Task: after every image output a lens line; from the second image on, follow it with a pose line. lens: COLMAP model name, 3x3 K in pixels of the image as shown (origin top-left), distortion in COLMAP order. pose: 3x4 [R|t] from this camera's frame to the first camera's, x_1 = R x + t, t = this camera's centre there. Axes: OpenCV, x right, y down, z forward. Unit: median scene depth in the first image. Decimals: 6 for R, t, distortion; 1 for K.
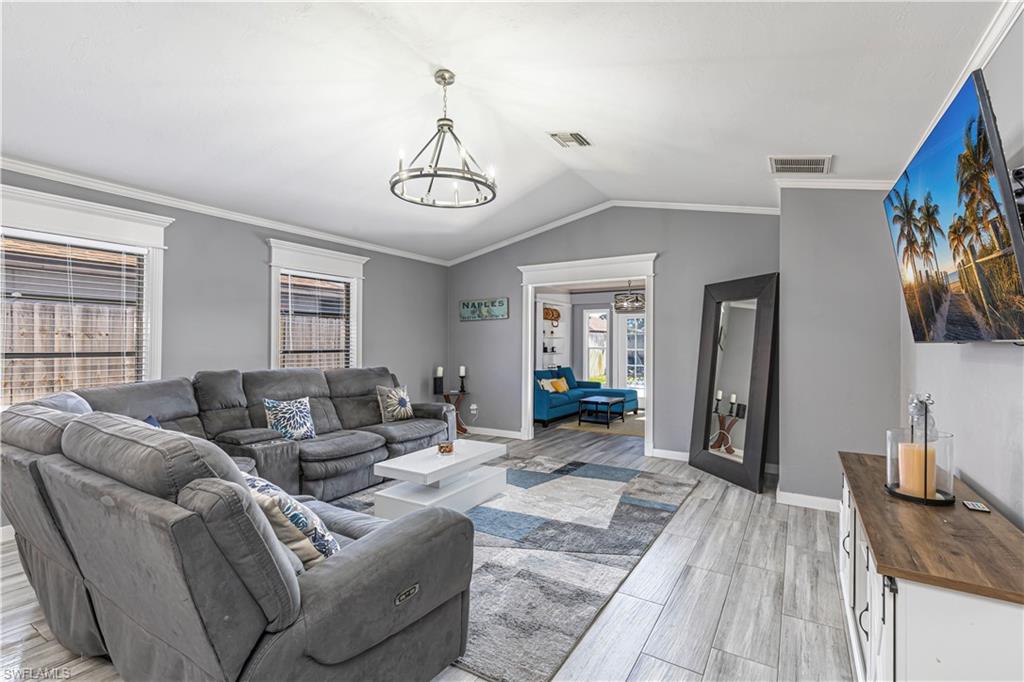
lens RADIAL K [[461.6, 0, 515.8], [0, 461.6, 340.0], [0, 0, 1]] dist [0.010387, -0.000404]
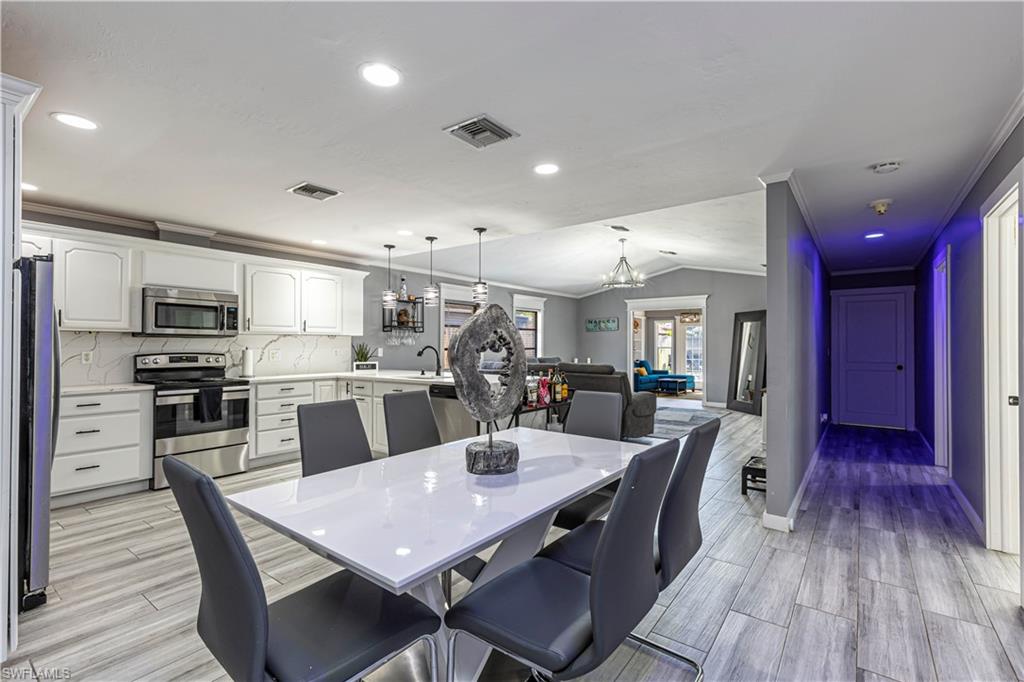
lens RADIAL K [[461.6, 0, 512.7], [0, 461.6, 338.7], [0, 0, 1]] dist [0.010387, -0.000404]
pose [[0.994950, -0.007194, -0.100111, -0.401478], [0.006388, 0.999945, -0.008361, -0.001849], [0.100166, 0.007679, 0.994941, -1.275315]]
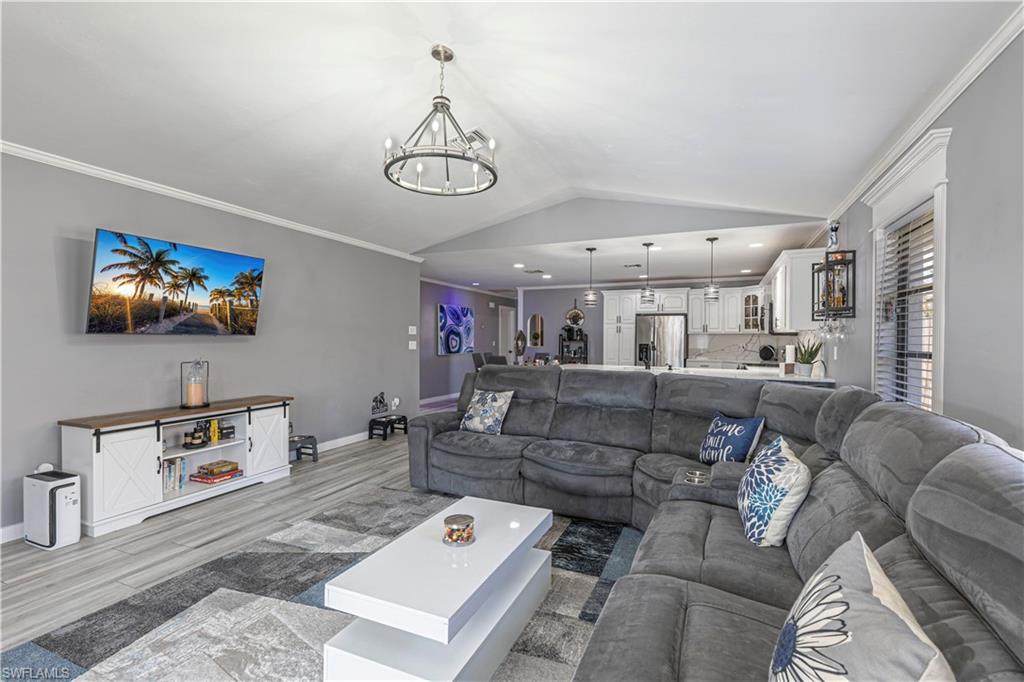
lens RADIAL K [[461.6, 0, 516.8], [0, 461.6, 339.2], [0, 0, 1]] dist [0.010387, -0.000404]
pose [[-0.989809, -0.009509, -0.142087, -0.138284], [-0.008664, 0.999941, -0.006565, 0.013031], [0.142141, -0.005267, -0.989832, 1.555520]]
